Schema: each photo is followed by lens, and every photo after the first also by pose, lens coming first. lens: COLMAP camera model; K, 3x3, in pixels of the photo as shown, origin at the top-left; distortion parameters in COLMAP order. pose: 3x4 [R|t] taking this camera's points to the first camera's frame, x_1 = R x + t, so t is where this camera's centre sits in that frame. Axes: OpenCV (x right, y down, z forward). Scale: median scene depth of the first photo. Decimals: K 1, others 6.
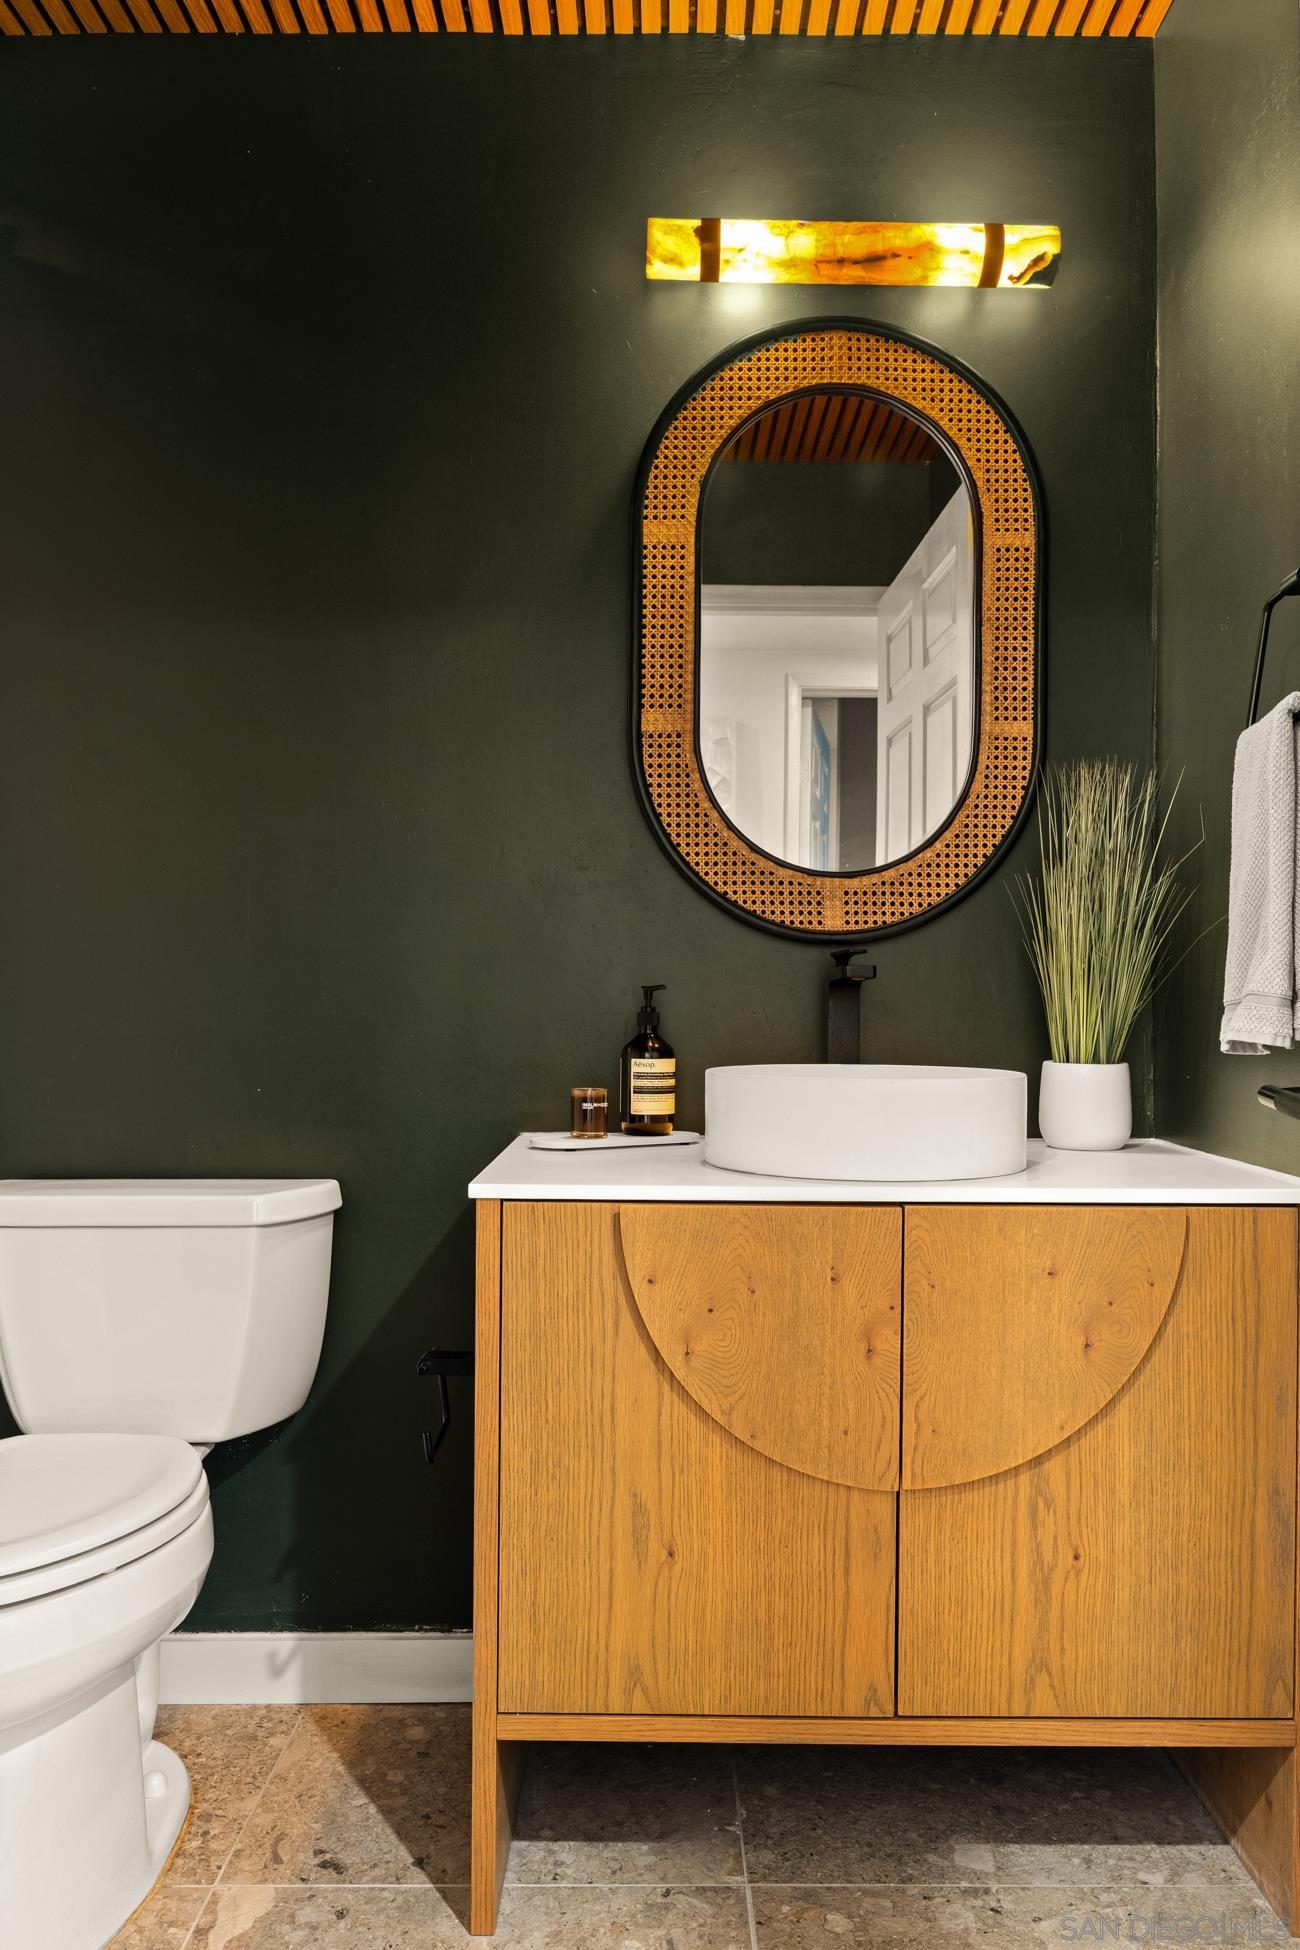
lens RADIAL K [[1317.3, 0, 650.4], [0, 1317.3, 960.5], [0, 0, 1]] dist [0.009902, -0.019510]
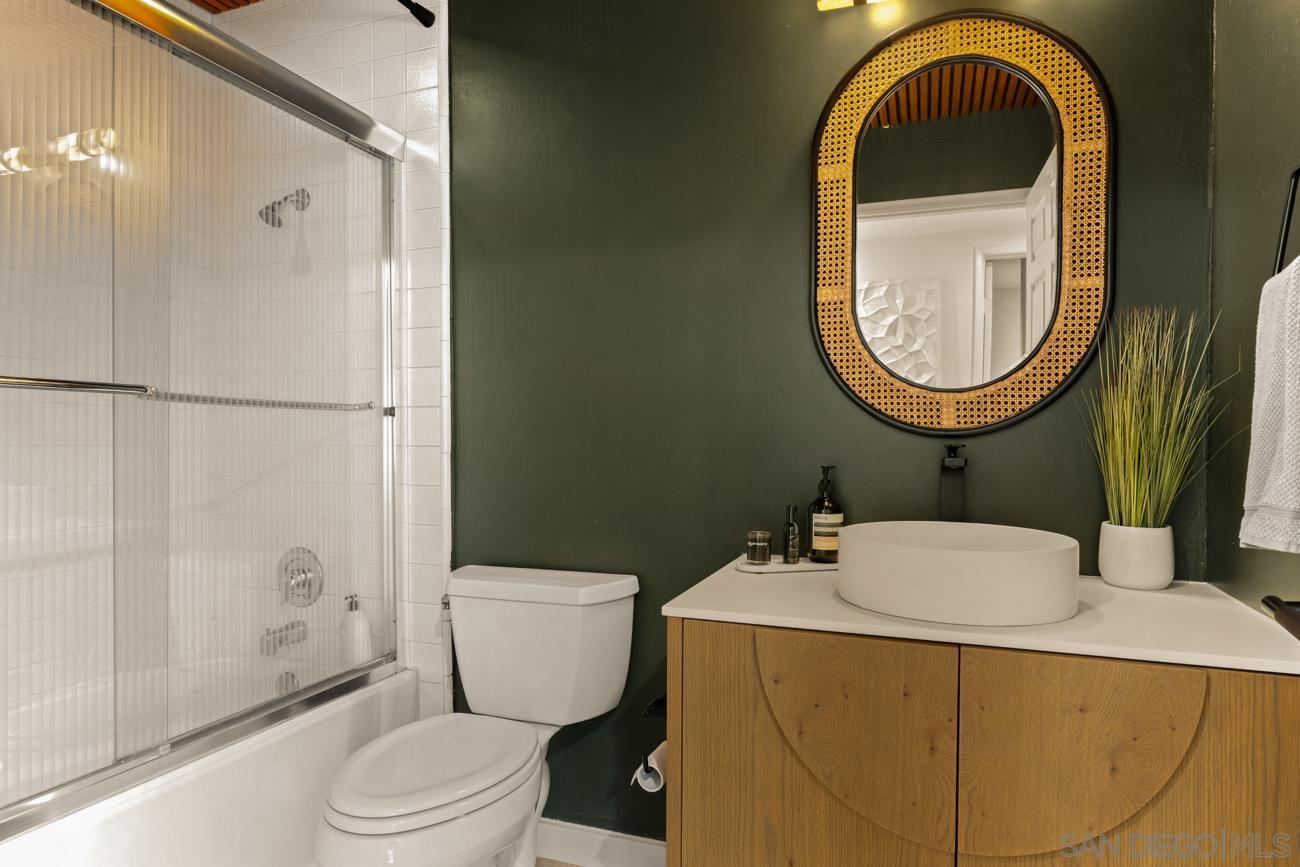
lens RADIAL K [[714.2, 0, 650.0], [0, 714.2, 433.5], [0, 0, 1]] dist [-0.006597, 0.003552]
pose [[0.941883, -0.005333, -0.335900, 0.091497], [0.012080, 0.999765, 0.018000, -0.035073], [0.335725, -0.021012, 0.941726, 0.130347]]
